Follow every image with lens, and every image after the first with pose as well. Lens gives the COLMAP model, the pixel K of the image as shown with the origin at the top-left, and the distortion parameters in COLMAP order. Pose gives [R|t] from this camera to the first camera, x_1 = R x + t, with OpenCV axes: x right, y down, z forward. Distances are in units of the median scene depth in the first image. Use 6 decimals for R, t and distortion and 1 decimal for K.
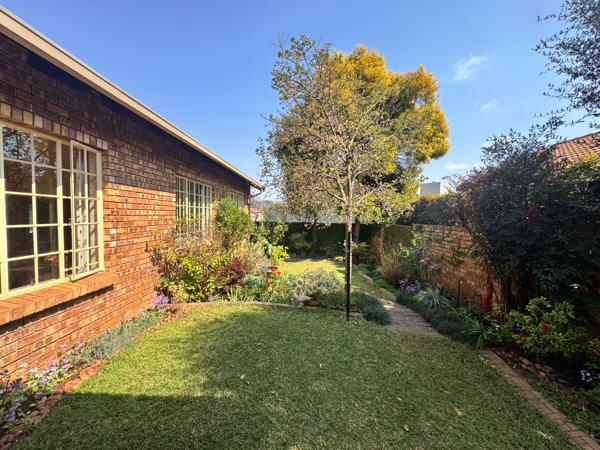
lens RADIAL K [[237.4, 0, 300.0], [0, 237.4, 225.0], [0, 0, 1]] dist [0.000037, -0.000136]
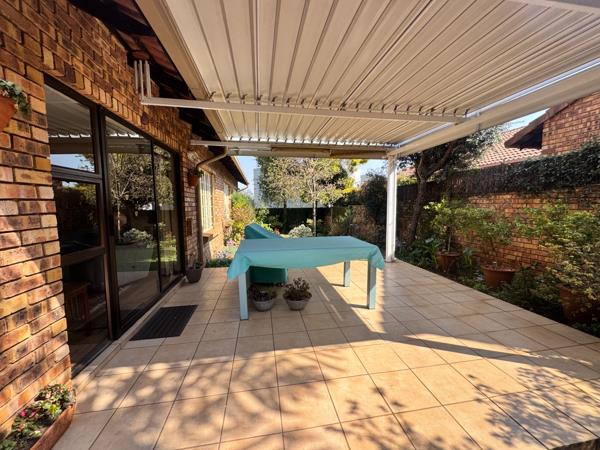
lens RADIAL K [[237.4, 0, 300.0], [0, 237.4, 225.0], [0, 0, 1]] dist [0.000037, -0.000136]
pose [[0.981932, -0.042433, 0.184413, -0.194339], [0.033202, 0.998050, 0.052862, 0.035900], [-0.186296, -0.045784, 0.981426, -0.651216]]
